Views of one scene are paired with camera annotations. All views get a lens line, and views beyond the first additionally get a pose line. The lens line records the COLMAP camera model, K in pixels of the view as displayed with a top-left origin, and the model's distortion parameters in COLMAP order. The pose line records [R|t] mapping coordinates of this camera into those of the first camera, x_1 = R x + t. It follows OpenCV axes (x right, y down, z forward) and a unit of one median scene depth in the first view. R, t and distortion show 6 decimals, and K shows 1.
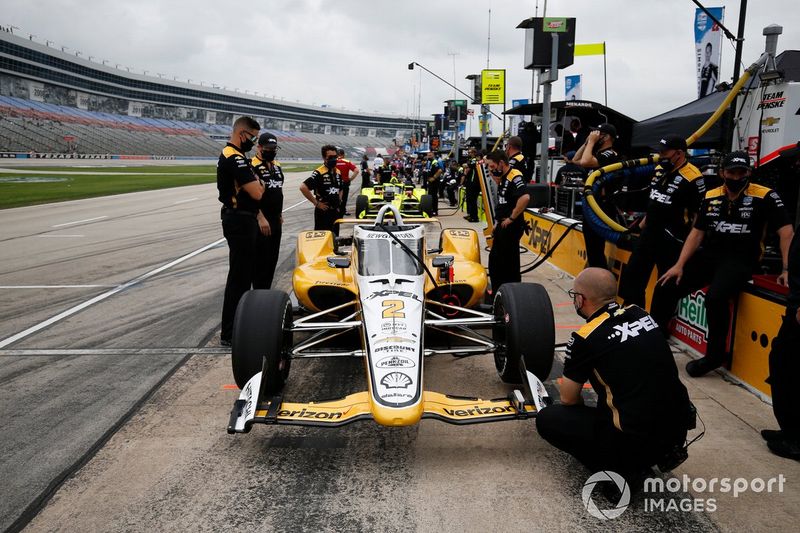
lens RADIAL K [[659.7, 0, 402.0], [0, 659.7, 263.6], [0, 0, 1]] dist [0.024568, 0.004742]
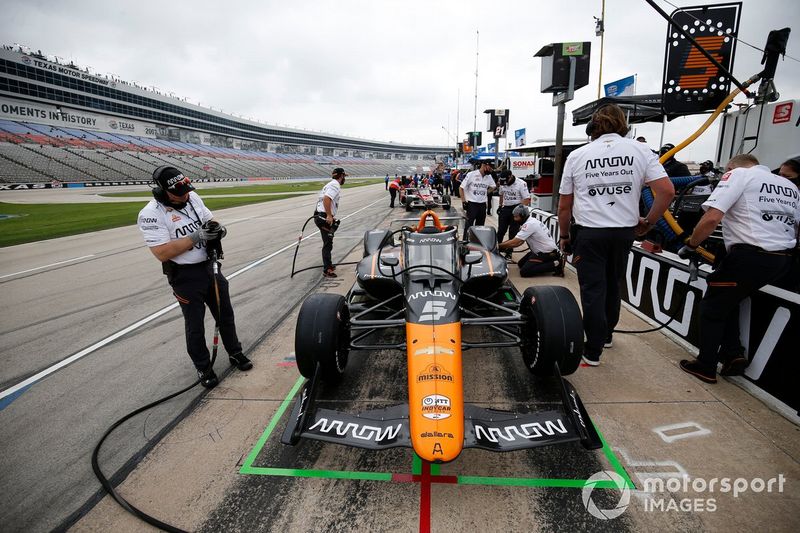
lens RADIAL K [[365.4, 0, 401.4], [0, 365.4, 266.0], [0, 0, 1]] dist [-0.033713, 0.005309]
pose [[0.994658, -0.009103, -0.102824, -0.000704], [0.018370, 0.995814, 0.089541, -0.035074], [0.101578, -0.090952, 0.990661, 0.225917]]
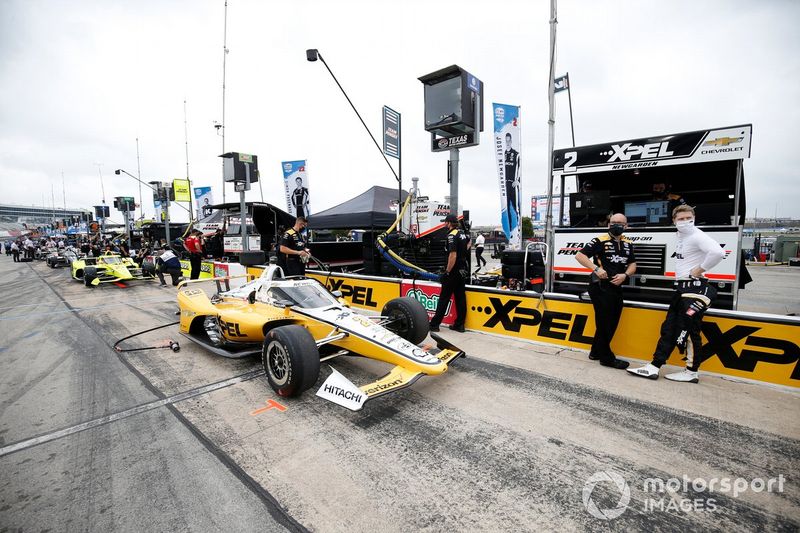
lens RADIAL K [[365.4, 0, 409.2], [0, 365.4, 271.3], [0, 0, 1]] dist [-0.033713, 0.005309]
pose [[0.676130, -0.089439, 0.731334, -0.131878], [0.130367, 0.991465, 0.000725, -0.012425], [-0.725157, 0.094852, 0.682019, 0.061862]]
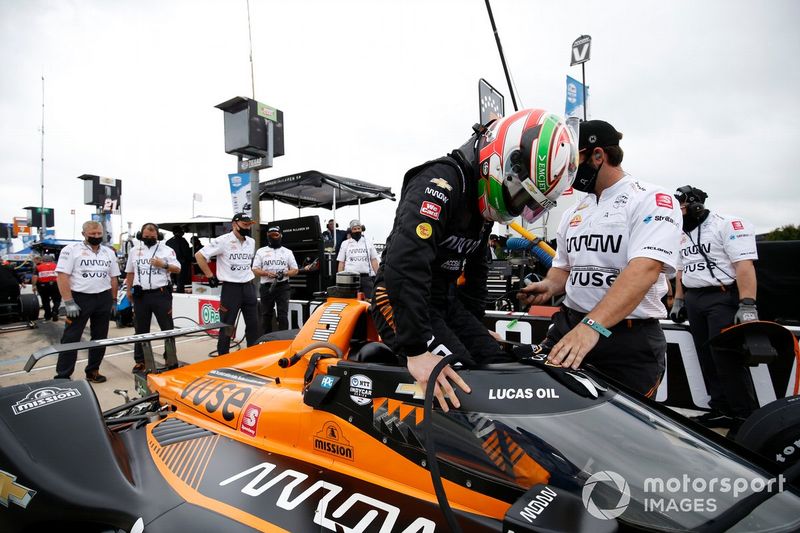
lens RADIAL K [[365.4, 0, 395.0], [0, 365.4, 265.3], [0, 0, 1]] dist [-0.033713, 0.005309]
pose [[0.589440, -0.023160, 0.807480, -0.065376], [0.151945, 0.984926, -0.082667, -0.044429], [-0.793394, 0.171420, 0.584073, 0.397543]]
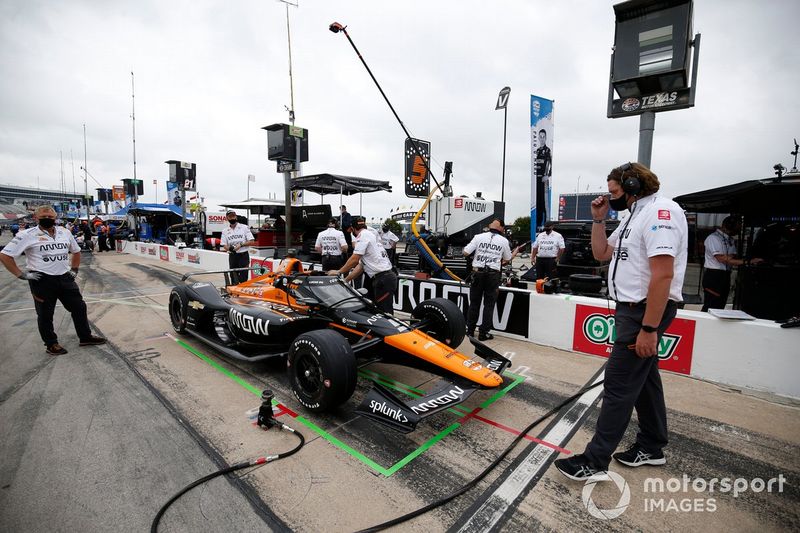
lens RADIAL K [[365.4, 0, 399.7], [0, 365.4, 266.6], [0, 0, 1]] dist [-0.033713, 0.005309]
pose [[0.680441, -0.068994, 0.729548, -0.140273], [0.100142, 0.994973, 0.000694, -0.036144], [-0.725928, 0.072586, 0.683929, 0.228143]]
